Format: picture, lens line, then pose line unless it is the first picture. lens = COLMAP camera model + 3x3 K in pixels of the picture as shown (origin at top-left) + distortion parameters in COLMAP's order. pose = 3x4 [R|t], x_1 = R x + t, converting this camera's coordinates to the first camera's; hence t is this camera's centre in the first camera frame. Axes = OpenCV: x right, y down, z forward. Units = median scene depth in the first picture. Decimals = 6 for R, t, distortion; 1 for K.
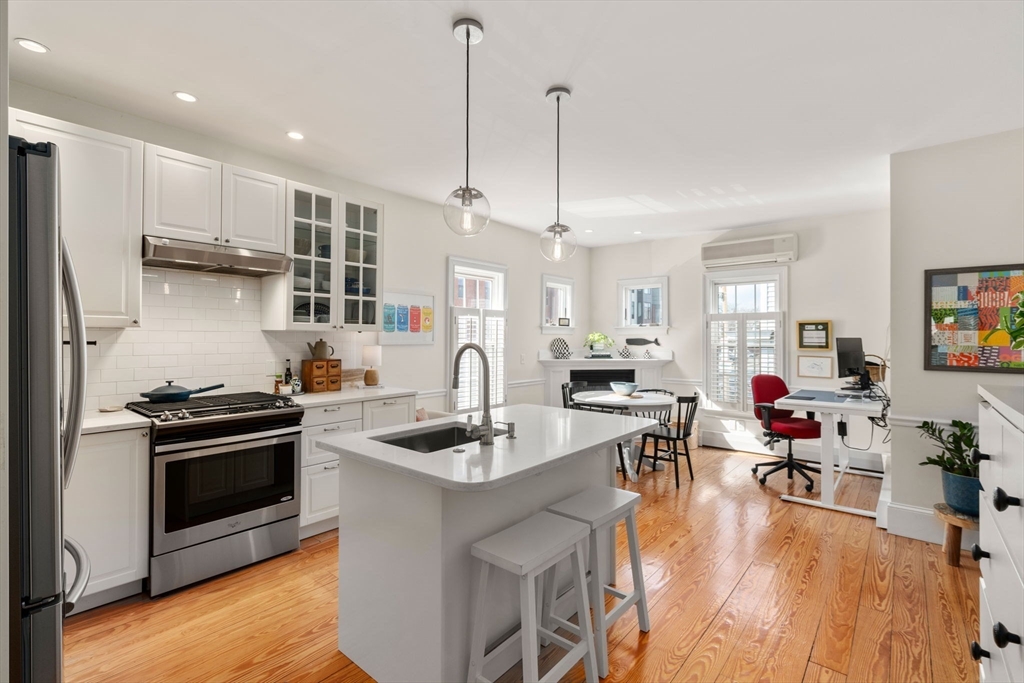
lens RADIAL K [[469.4, 0, 506.3], [0, 469.4, 335.8], [0, 0, 1]] dist [-0.004630, 0.003422]
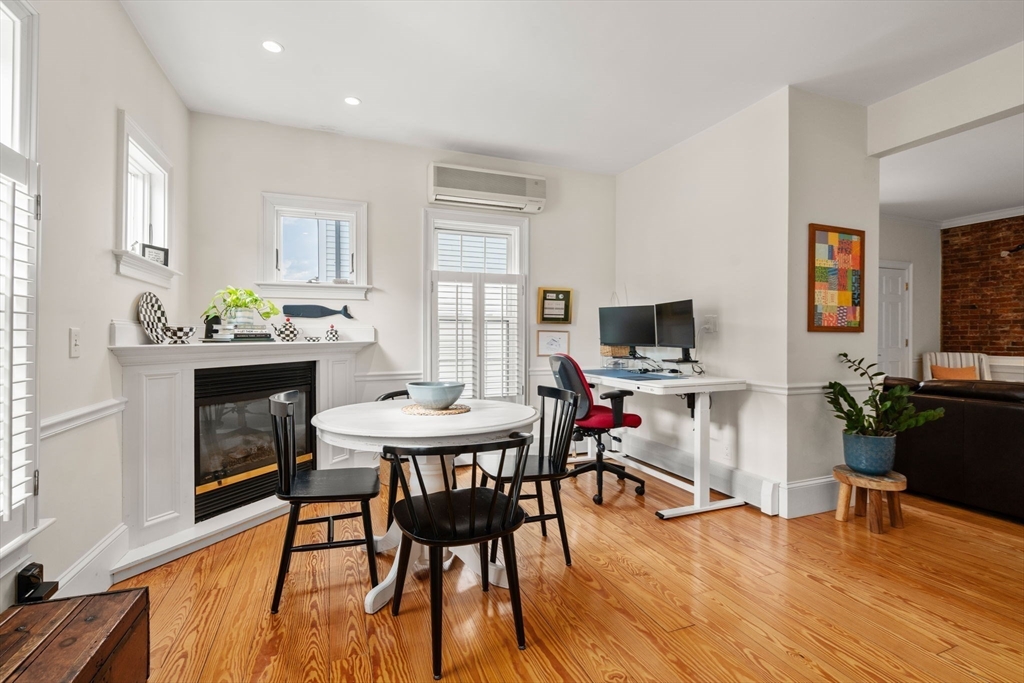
lens RADIAL K [[469.4, 0, 509.2], [0, 469.4, 340.2], [0, 0, 1]] dist [-0.004630, 0.003422]
pose [[0.459313, -0.011992, 0.888193, -0.126658], [-0.002120, 0.999891, 0.014596, 0.047899], [-0.888272, -0.008588, 0.459238, 0.677724]]
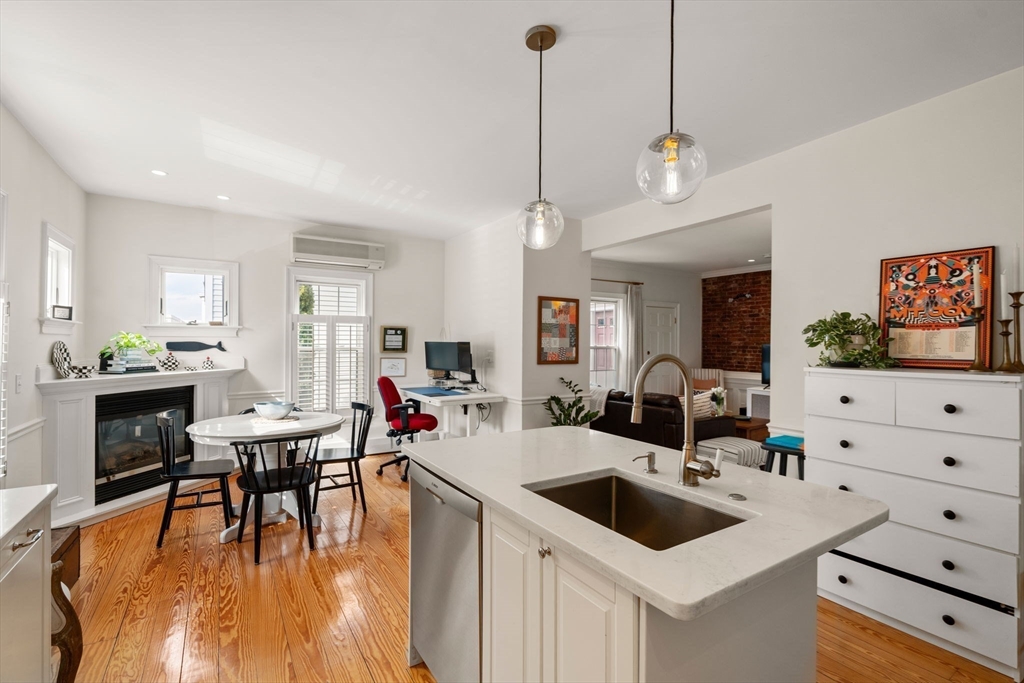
lens RADIAL K [[469.4, 0, 511.2], [0, 469.4, 343.1], [0, 0, 1]] dist [-0.004630, 0.003422]
pose [[0.286468, -0.004571, 0.958079, -0.332508], [-0.008284, 0.999939, 0.007247, -0.002027], [-0.958054, -0.010012, 0.286413, 0.406341]]
